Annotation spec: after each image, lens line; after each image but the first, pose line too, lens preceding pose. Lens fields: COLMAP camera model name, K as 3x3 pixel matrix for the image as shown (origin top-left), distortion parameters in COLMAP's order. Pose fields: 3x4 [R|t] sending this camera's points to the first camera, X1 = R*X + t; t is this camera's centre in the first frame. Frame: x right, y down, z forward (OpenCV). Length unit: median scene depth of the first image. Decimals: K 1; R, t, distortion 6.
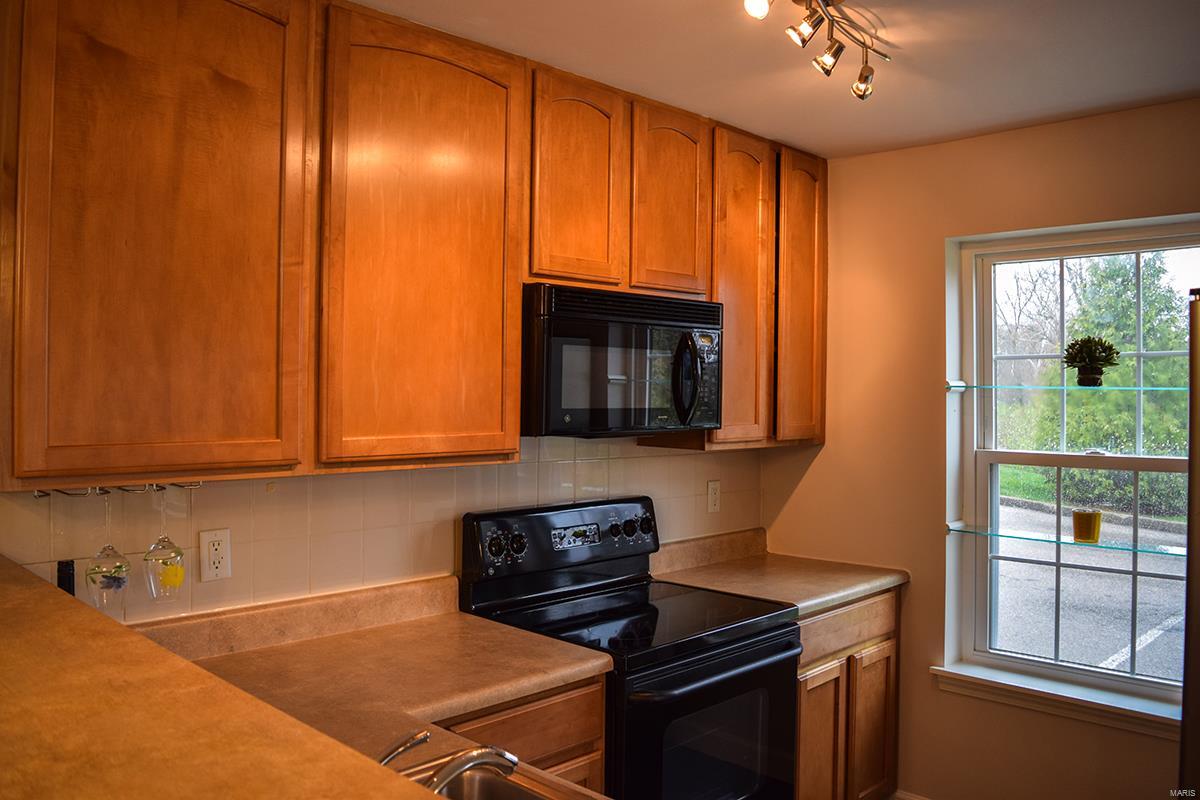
lens RADIAL K [[961.0, 0, 607.6], [0, 961.0, 393.8], [0, 0, 1]] dist [-0.092160, 0.014748]
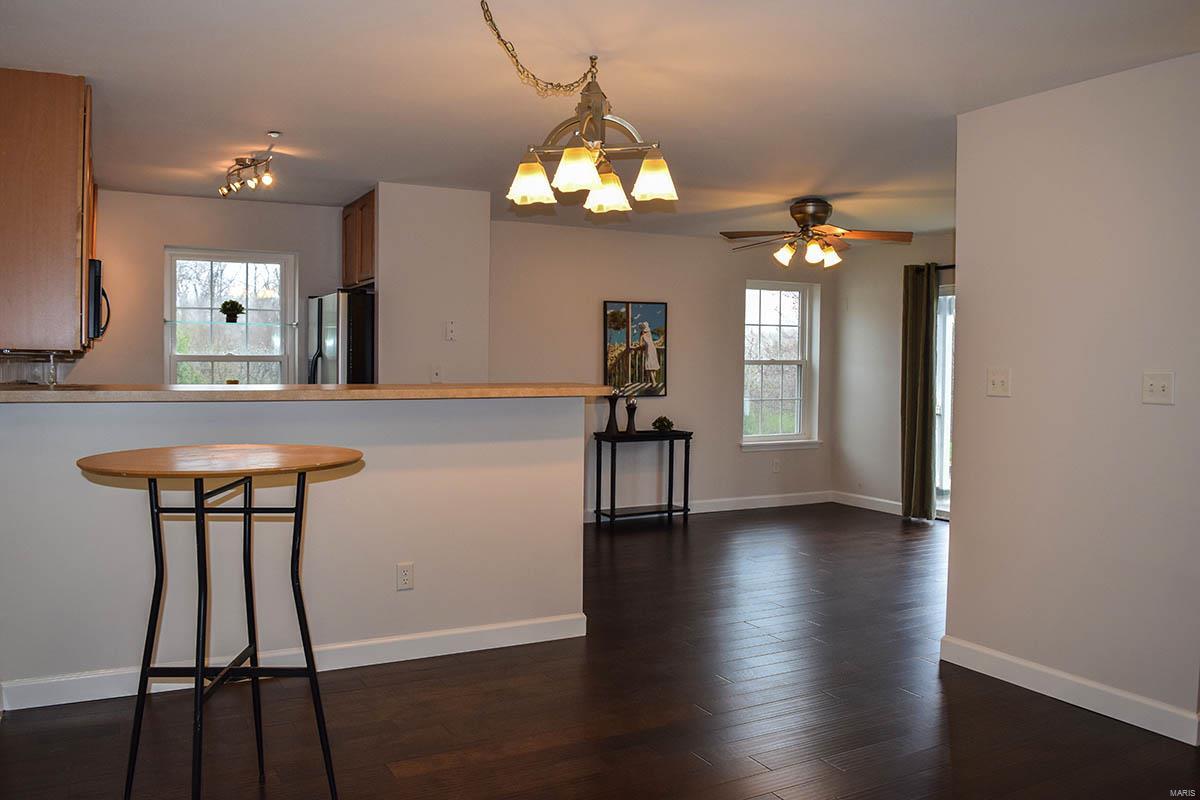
lens RADIAL K [[961.0, 0, 600.4], [0, 961.0, 378.4], [0, 0, 1]] dist [-0.092160, 0.014748]
pose [[0.282880, -0.021469, 0.958915, -1.633085], [-0.005034, 0.999702, 0.023867, 0.077430], [-0.959142, -0.011579, 0.282688, -0.532797]]
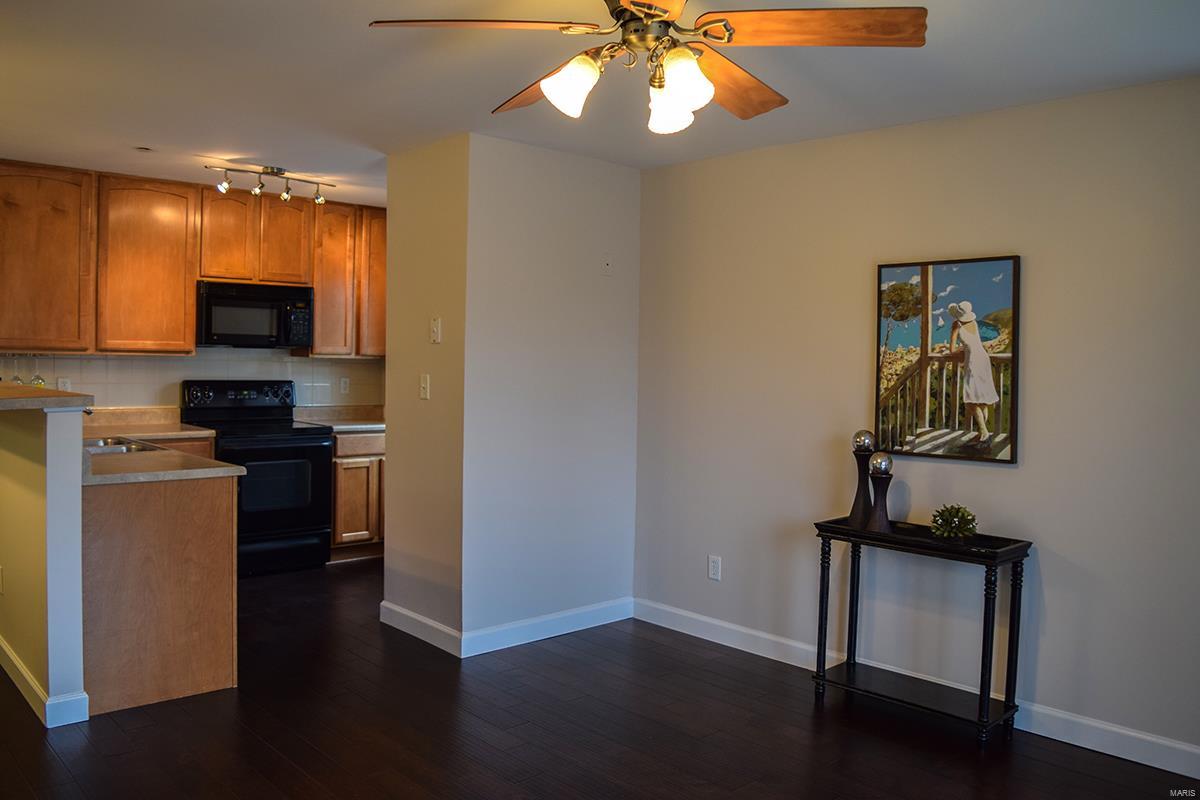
lens RADIAL K [[961.0, 0, 594.3], [0, 961.0, 387.6], [0, 0, 1]] dist [-0.092160, 0.014748]
pose [[0.998566, 0.017444, -0.050612, 1.031851], [-0.015894, 0.999397, 0.030867, 0.063617], [0.051120, -0.030018, 0.998241, -1.305939]]
